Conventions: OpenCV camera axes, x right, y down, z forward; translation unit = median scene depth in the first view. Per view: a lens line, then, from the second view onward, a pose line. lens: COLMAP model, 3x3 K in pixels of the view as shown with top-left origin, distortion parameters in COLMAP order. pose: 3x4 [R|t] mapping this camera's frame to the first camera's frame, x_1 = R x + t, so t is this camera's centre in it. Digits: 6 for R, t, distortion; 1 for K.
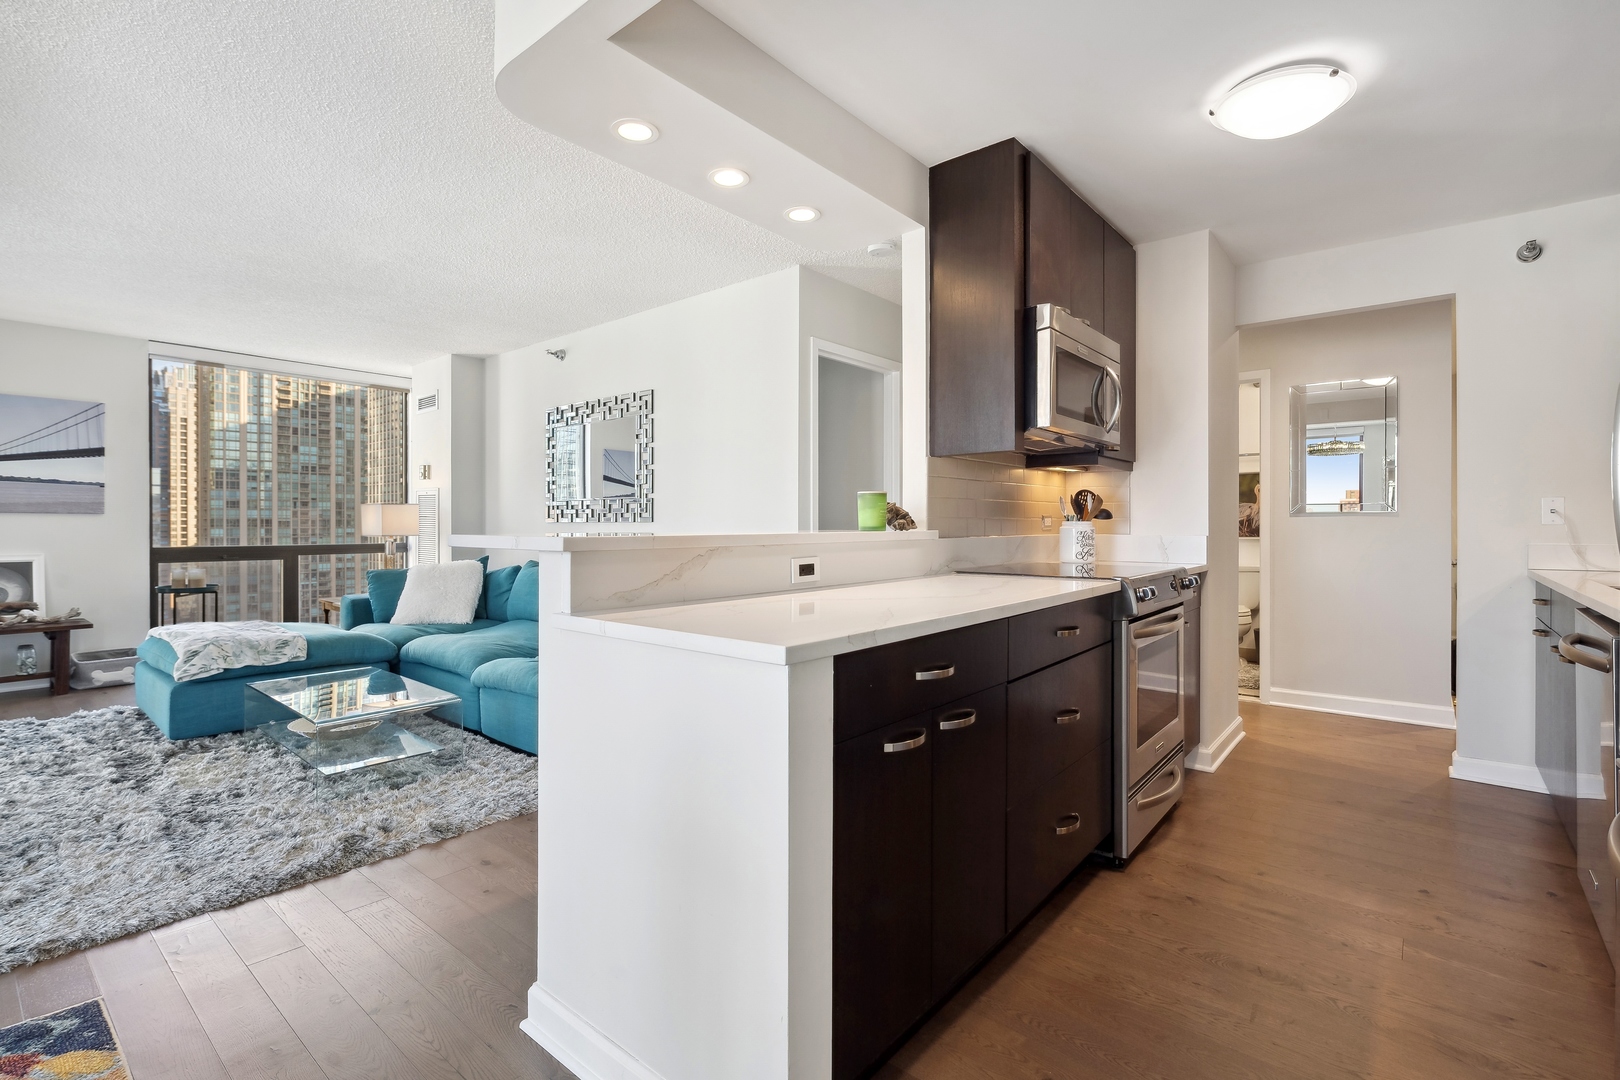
lens RADIAL K [[738.7, 0, 807.5], [0, 738.7, 533.9], [0, 0, 1]] dist [0.000042, 0.000039]
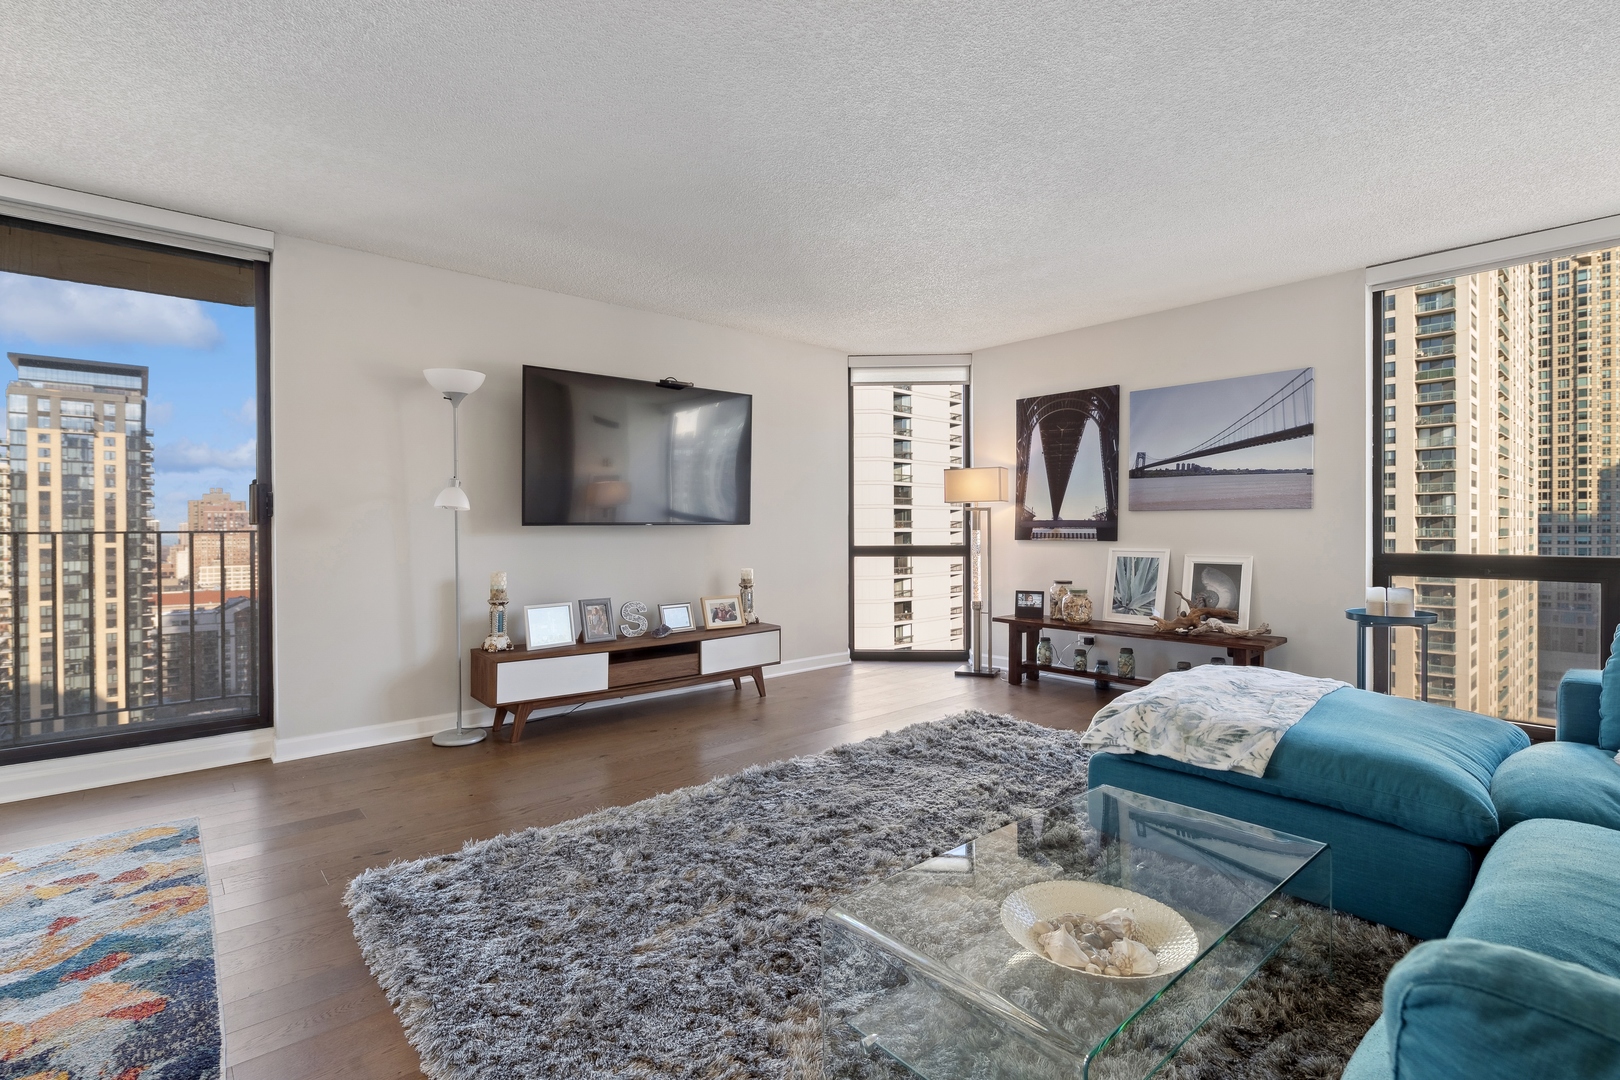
lens RADIAL K [[738.7, 0, 807.5], [0, 738.7, 533.9], [0, 0, 1]] dist [0.000042, 0.000039]
pose [[-0.164362, 0.009568, -0.986354, -0.092242], [-0.007835, 0.999909, 0.011005, -0.004465], [0.986369, 0.009537, -0.164272, 0.616107]]
